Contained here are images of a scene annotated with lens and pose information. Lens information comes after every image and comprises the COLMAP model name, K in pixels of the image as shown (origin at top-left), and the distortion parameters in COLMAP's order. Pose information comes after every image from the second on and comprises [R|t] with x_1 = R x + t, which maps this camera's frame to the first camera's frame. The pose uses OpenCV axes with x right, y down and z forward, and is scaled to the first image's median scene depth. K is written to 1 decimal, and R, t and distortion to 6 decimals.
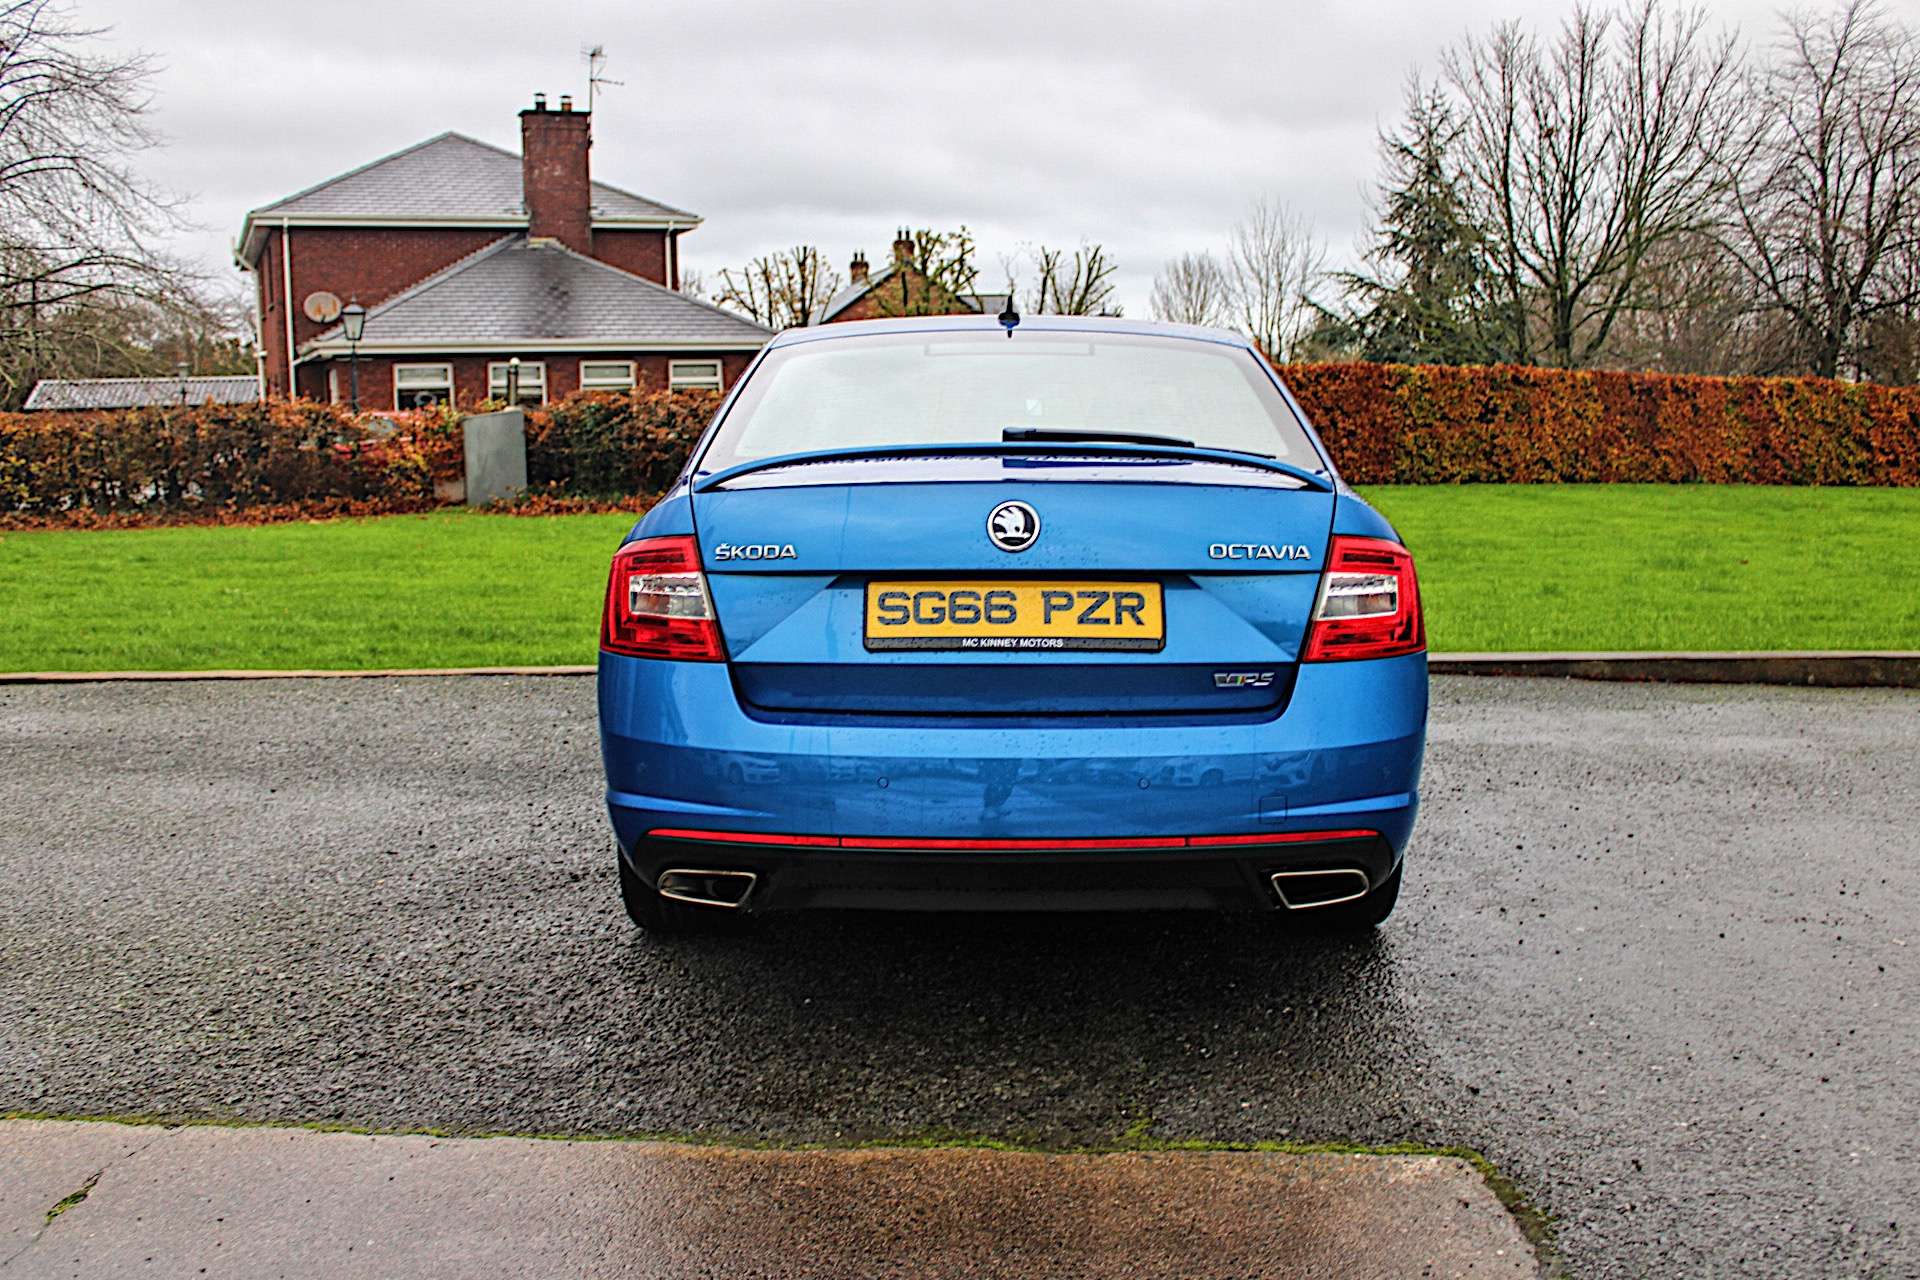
lens RADIAL K [[2004.7, 0, 960.0], [0, 2004.7, 640.0], [0, 0, 1]] dist [-0.111342, 0.140612]
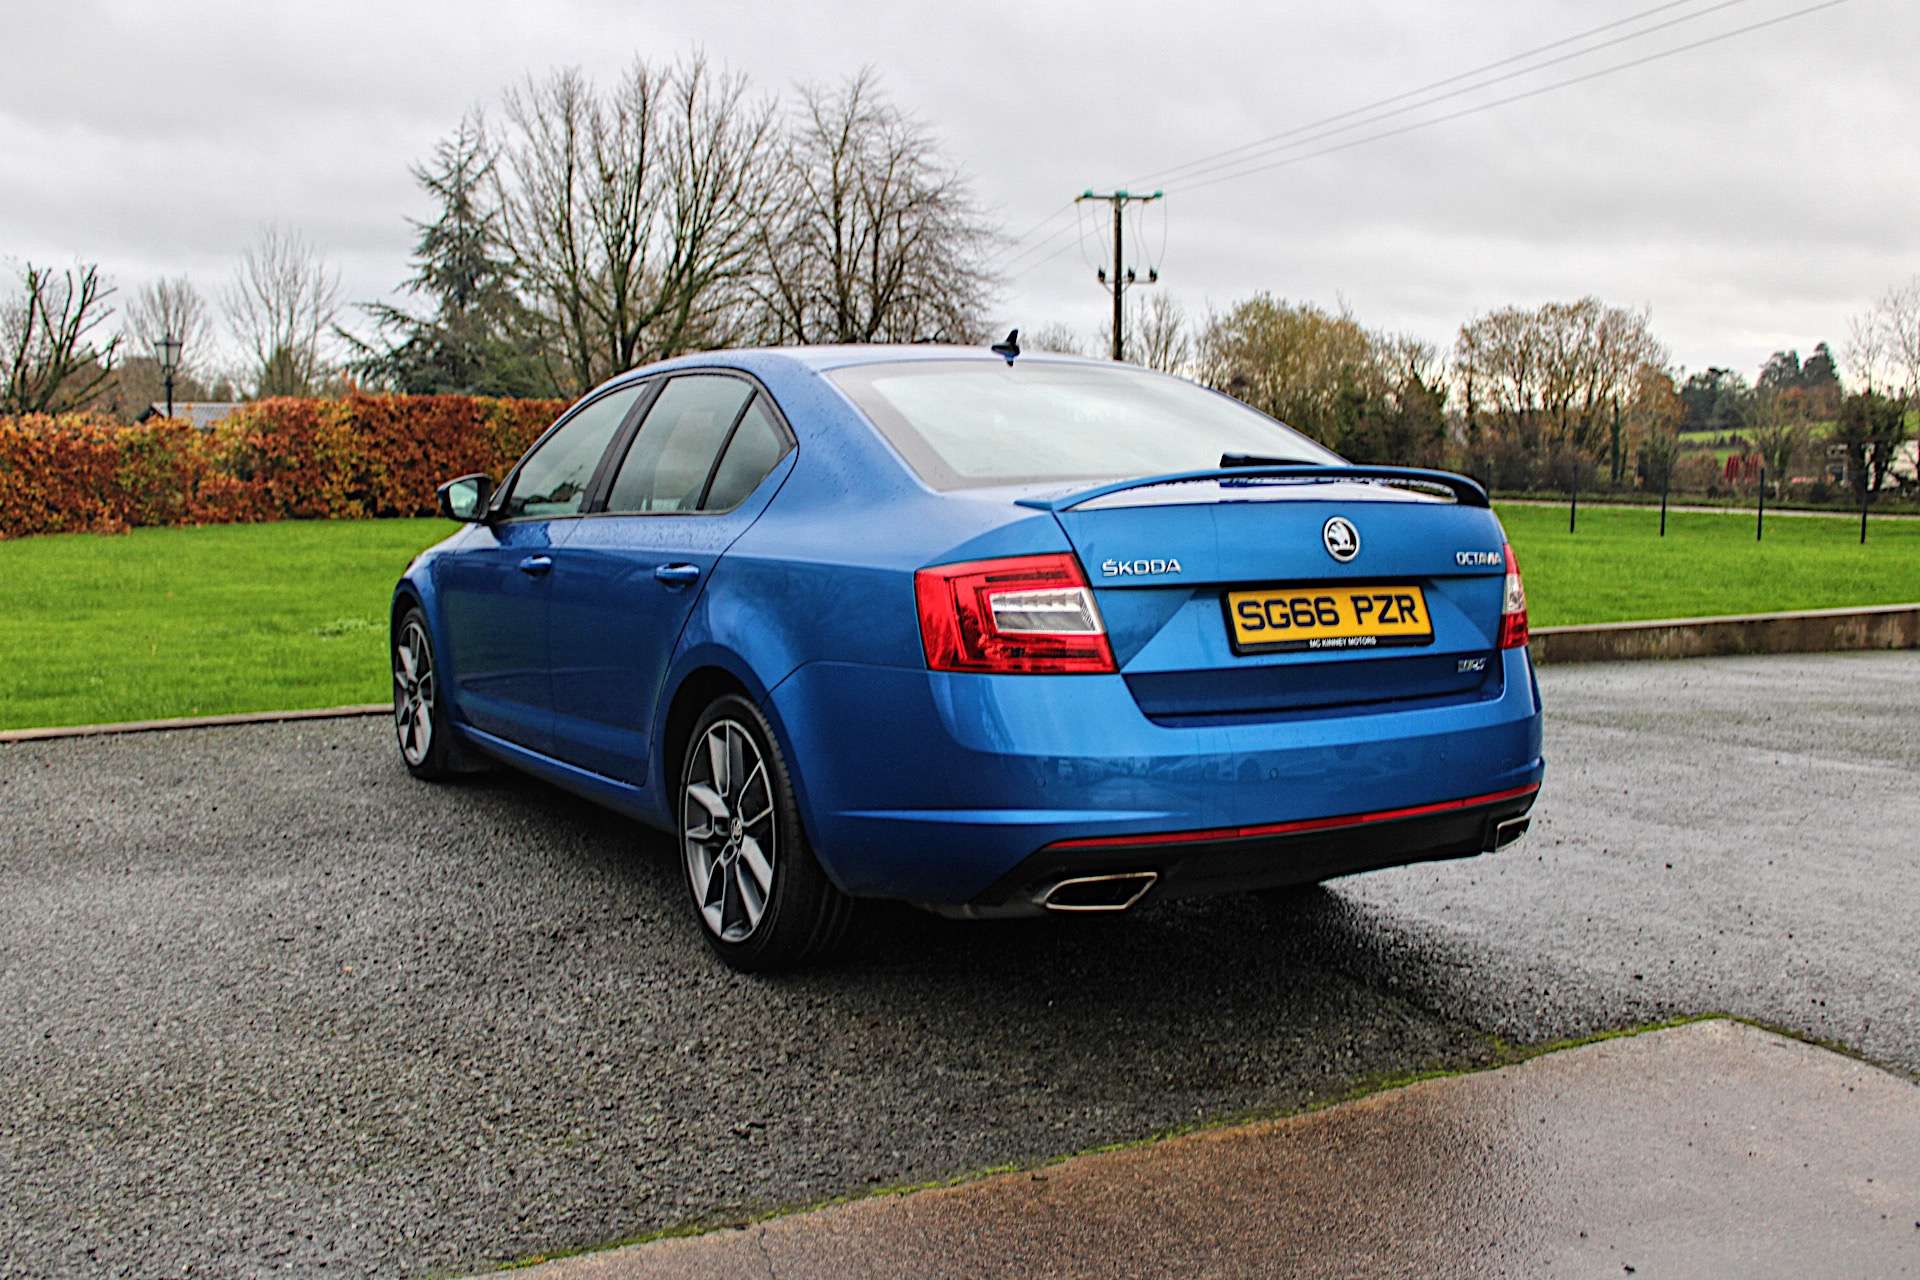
lens RADIAL K [[2004.7, 0, 960.0], [0, 2004.7, 640.0], [0, 0, 1]] dist [-0.111342, 0.140612]
pose [[0.835496, -0.041718, 0.547910, -0.136158], [0.051314, 0.998680, -0.002208, -0.001474], [-0.547095, 0.029960, 0.836534, 0.030061]]
